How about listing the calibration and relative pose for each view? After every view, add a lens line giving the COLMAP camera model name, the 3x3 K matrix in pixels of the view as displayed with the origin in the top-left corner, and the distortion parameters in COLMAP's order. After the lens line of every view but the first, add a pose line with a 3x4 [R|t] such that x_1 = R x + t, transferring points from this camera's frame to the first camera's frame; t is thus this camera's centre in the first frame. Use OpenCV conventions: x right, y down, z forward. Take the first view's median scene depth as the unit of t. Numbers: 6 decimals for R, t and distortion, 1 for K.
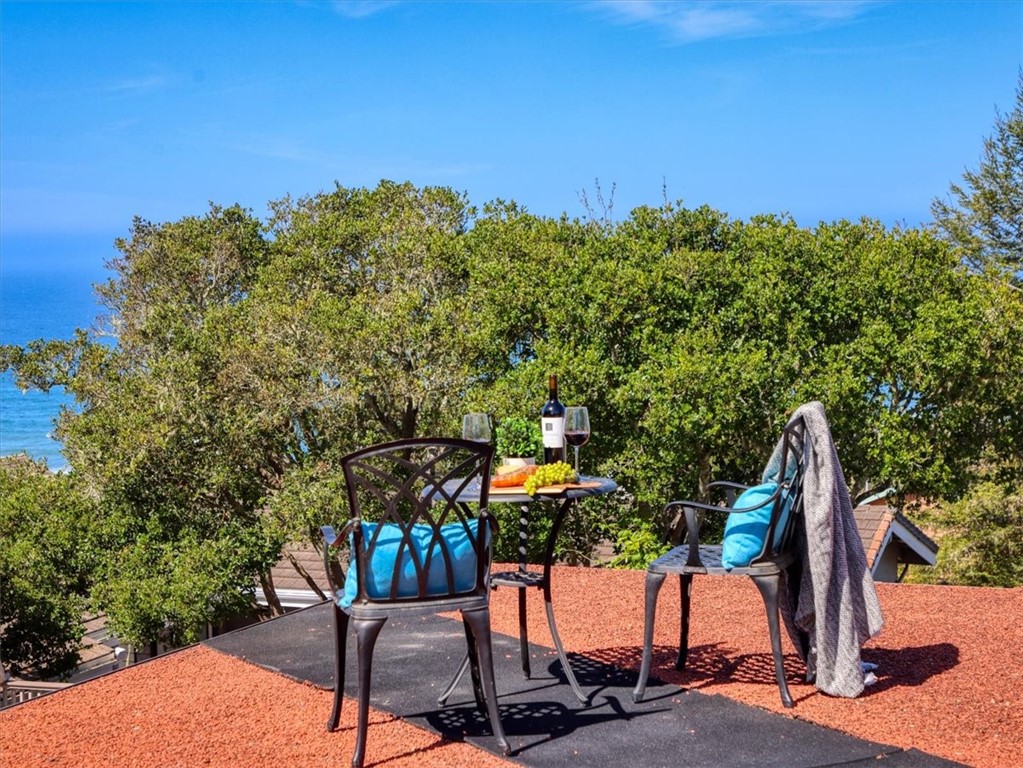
lens RADIAL K [[2213.4, 0, 511.5], [0, 2213.4, 384.0], [0, 0, 1]] dist [0.369626, 0.040640]
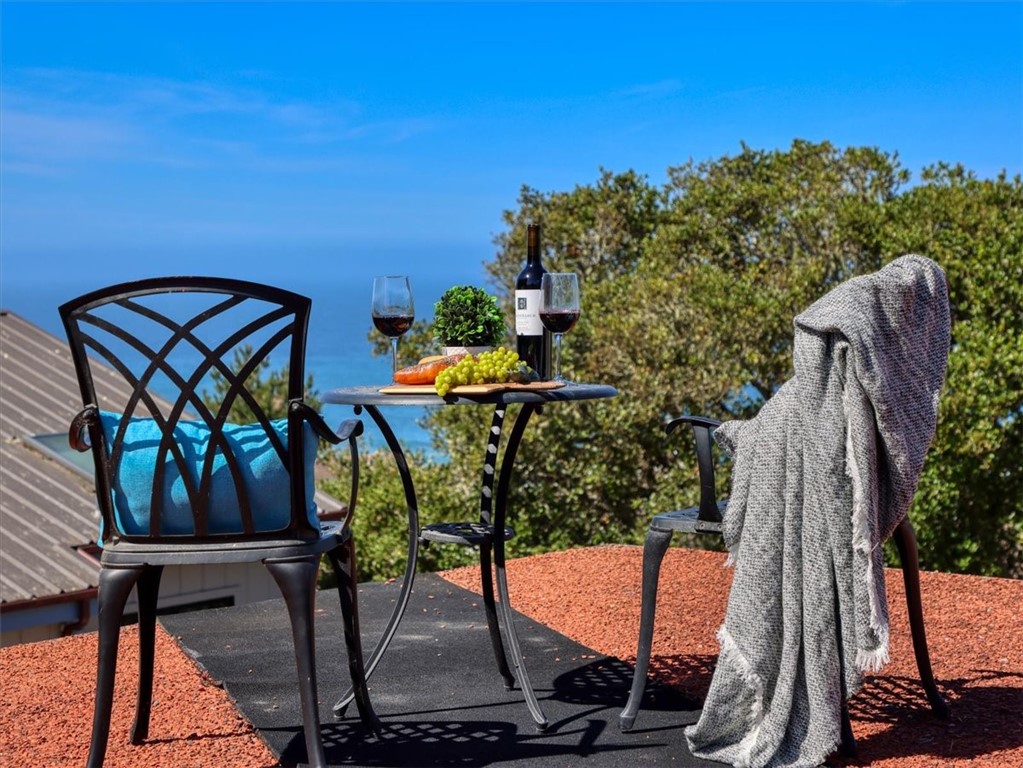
lens RADIAL K [[2213.4, 0, 511.5], [0, 2213.4, 384.0], [0, 0, 1]] dist [0.369626, 0.040640]
pose [[0.962099, 0.026074, -0.271453, 0.077828], [-0.031839, 0.999351, -0.016856, 0.021970], [0.270837, 0.024860, 0.962304, 0.149520]]
